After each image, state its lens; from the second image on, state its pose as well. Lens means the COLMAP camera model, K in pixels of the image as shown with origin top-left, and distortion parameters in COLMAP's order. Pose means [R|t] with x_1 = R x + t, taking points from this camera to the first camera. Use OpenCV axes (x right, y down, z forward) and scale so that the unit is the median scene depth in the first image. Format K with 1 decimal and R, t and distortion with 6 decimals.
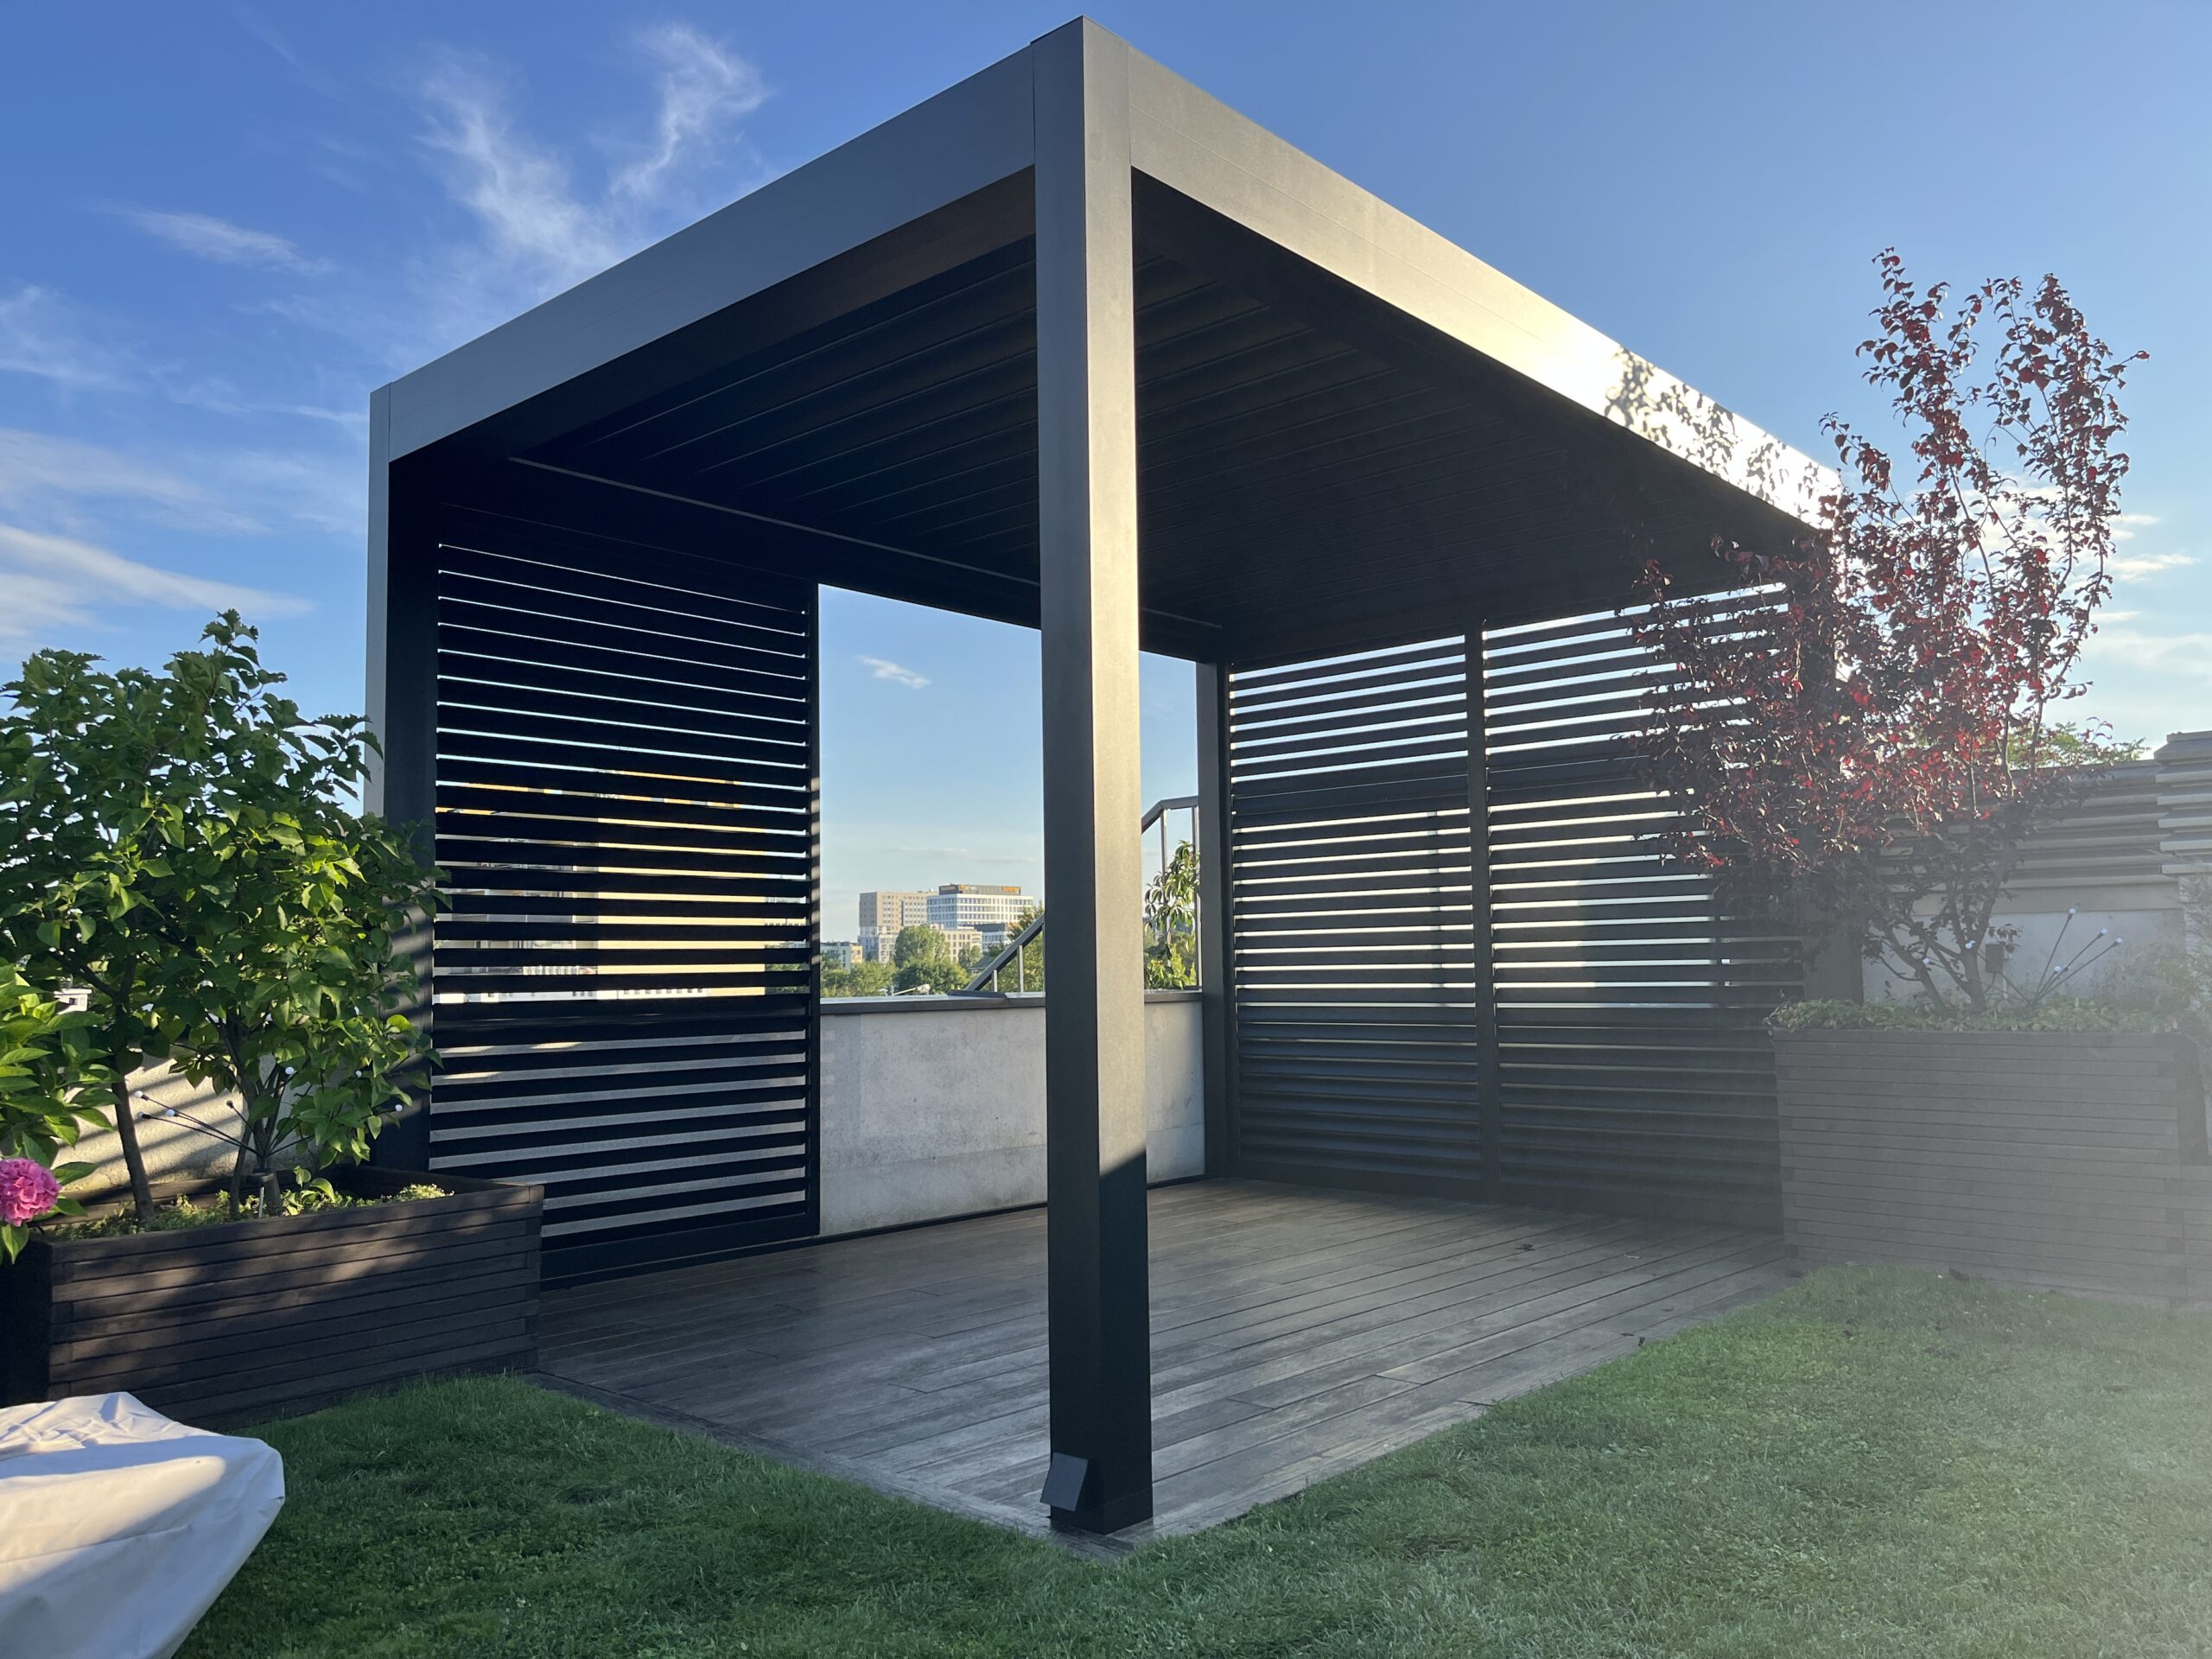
lens RADIAL K [[1672.6, 0, 1120.5], [0, 1672.6, 835.9], [0, 0, 1]] dist [0.080275, -0.117379]
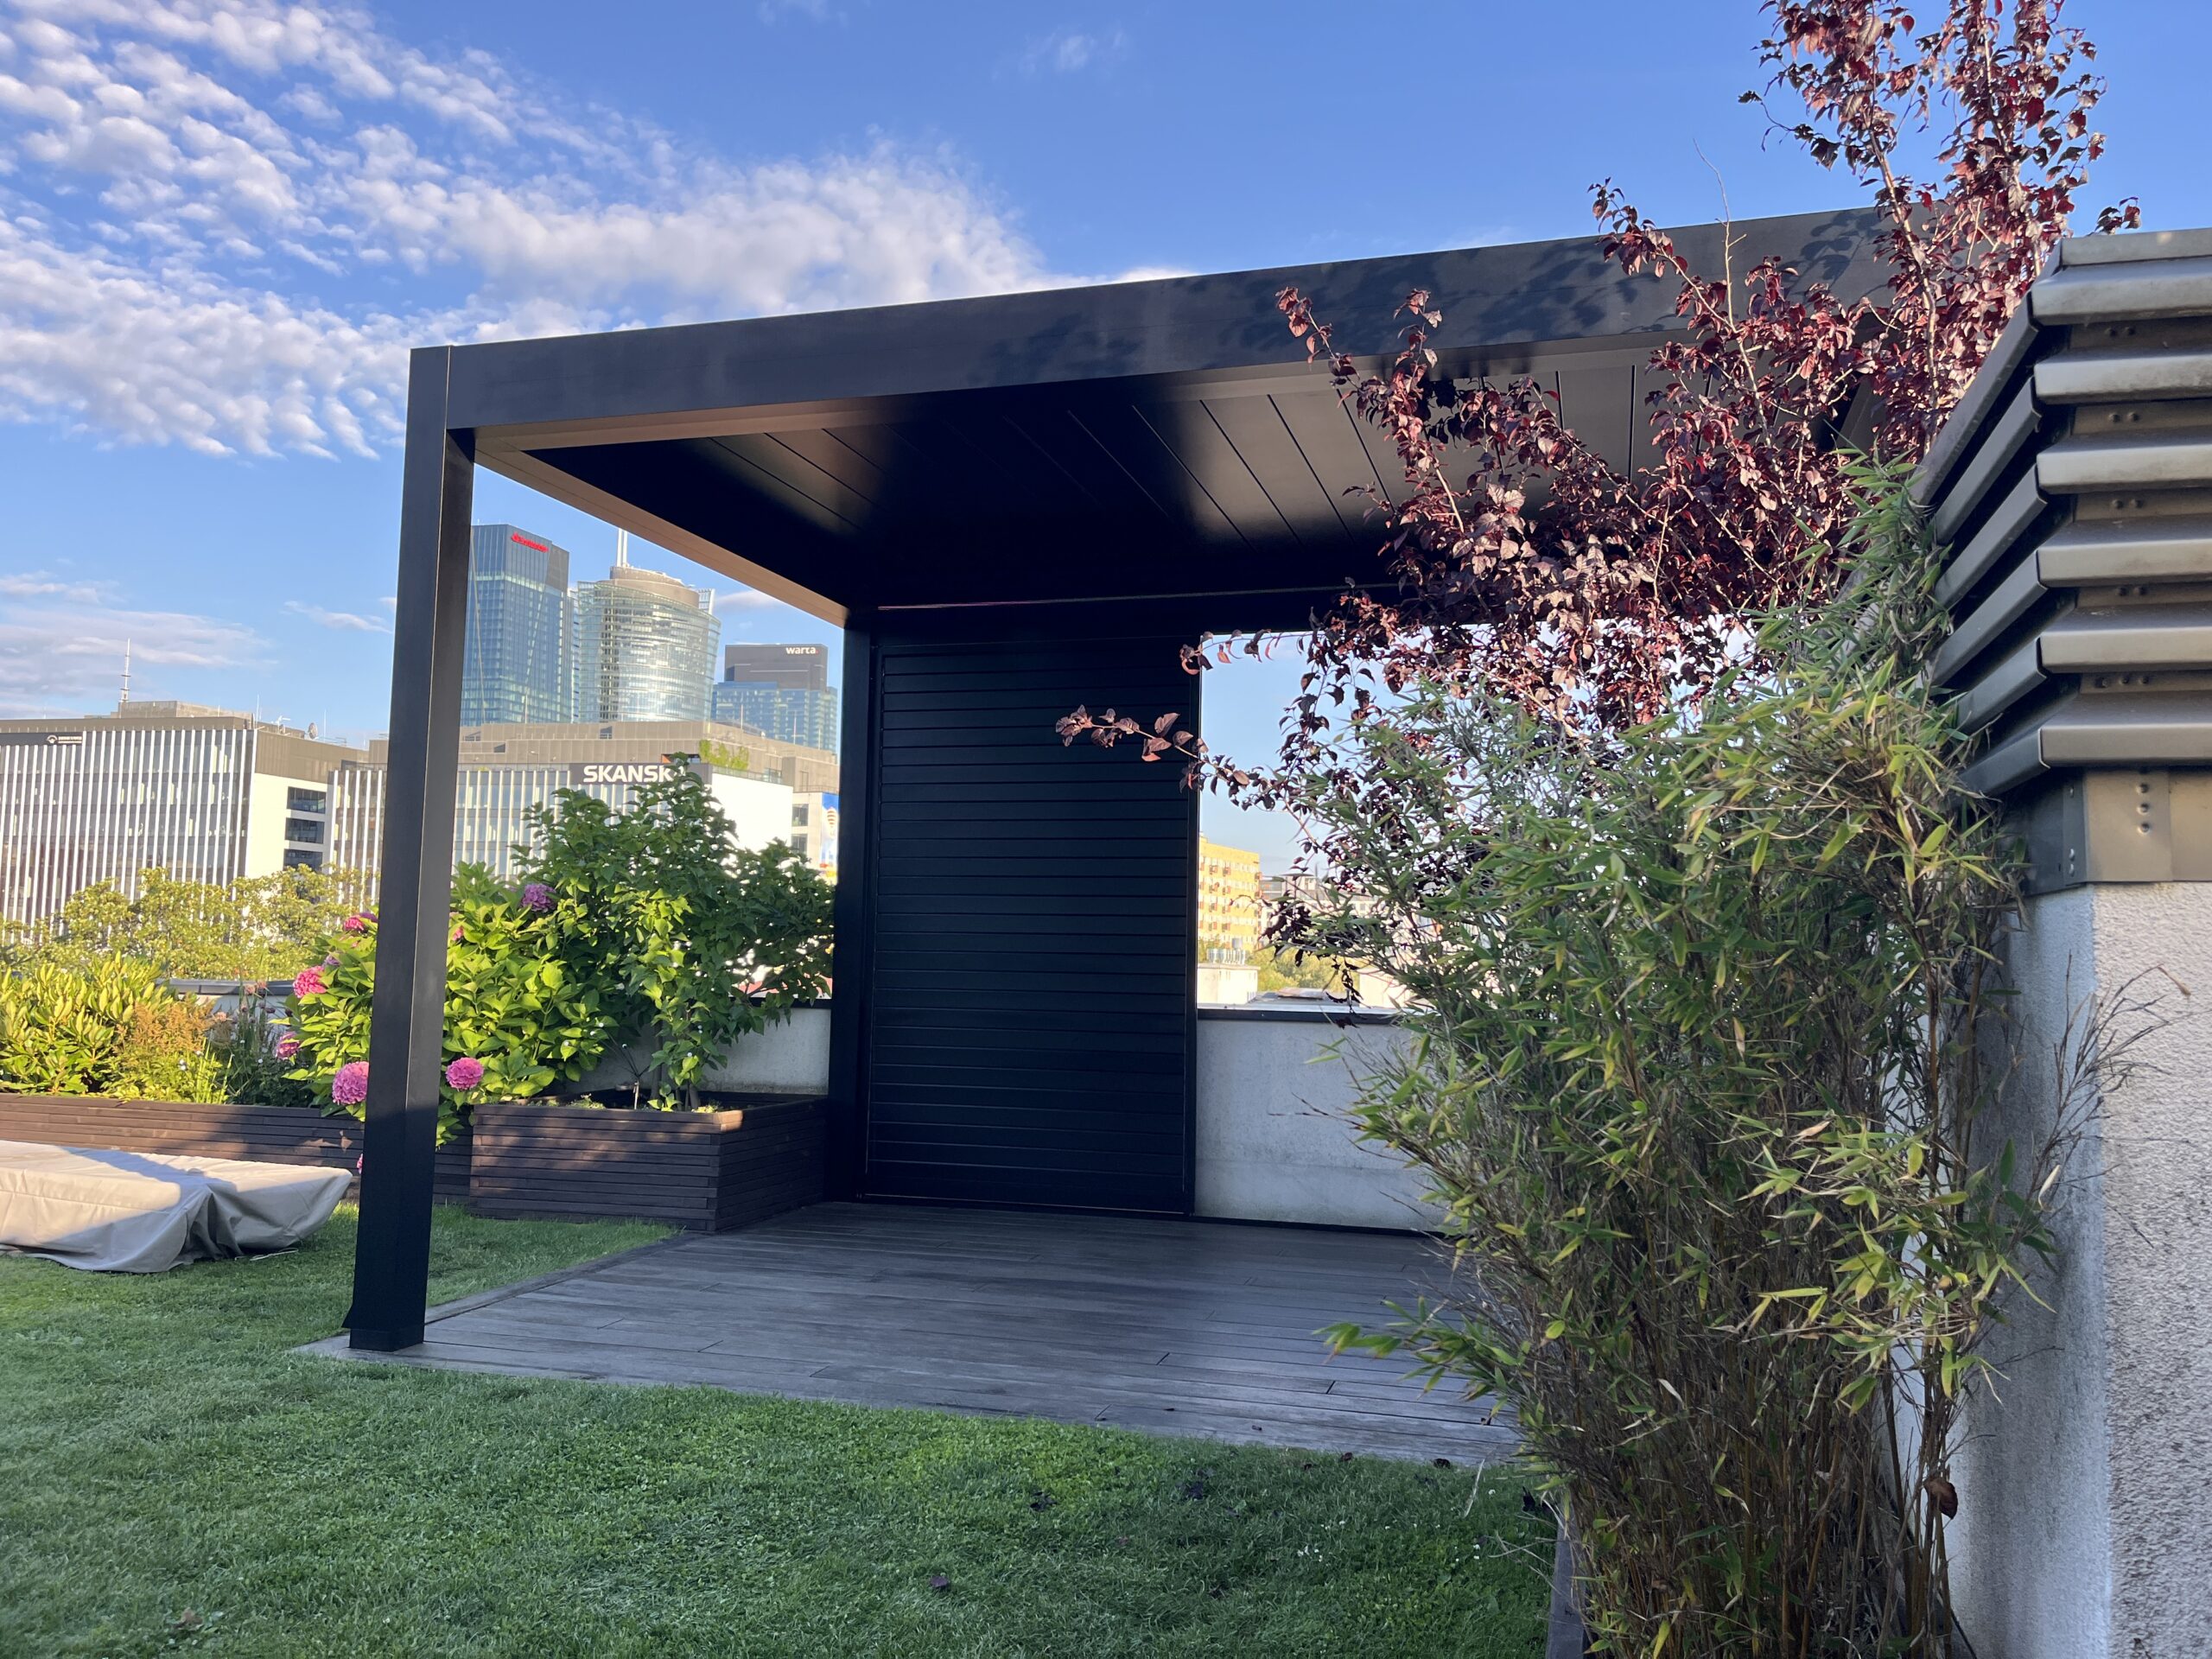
lens RADIAL K [[1670.8, 0, 1119.8], [0, 1670.8, 808.8], [0, 0, 1]] dist [0.064686, -0.088615]
pose [[0.430711, -0.058871, -0.900568, 1.306130], [0.048064, 0.997950, -0.042250, 0.017383], [0.901209, -0.025088, 0.432658, 0.746680]]
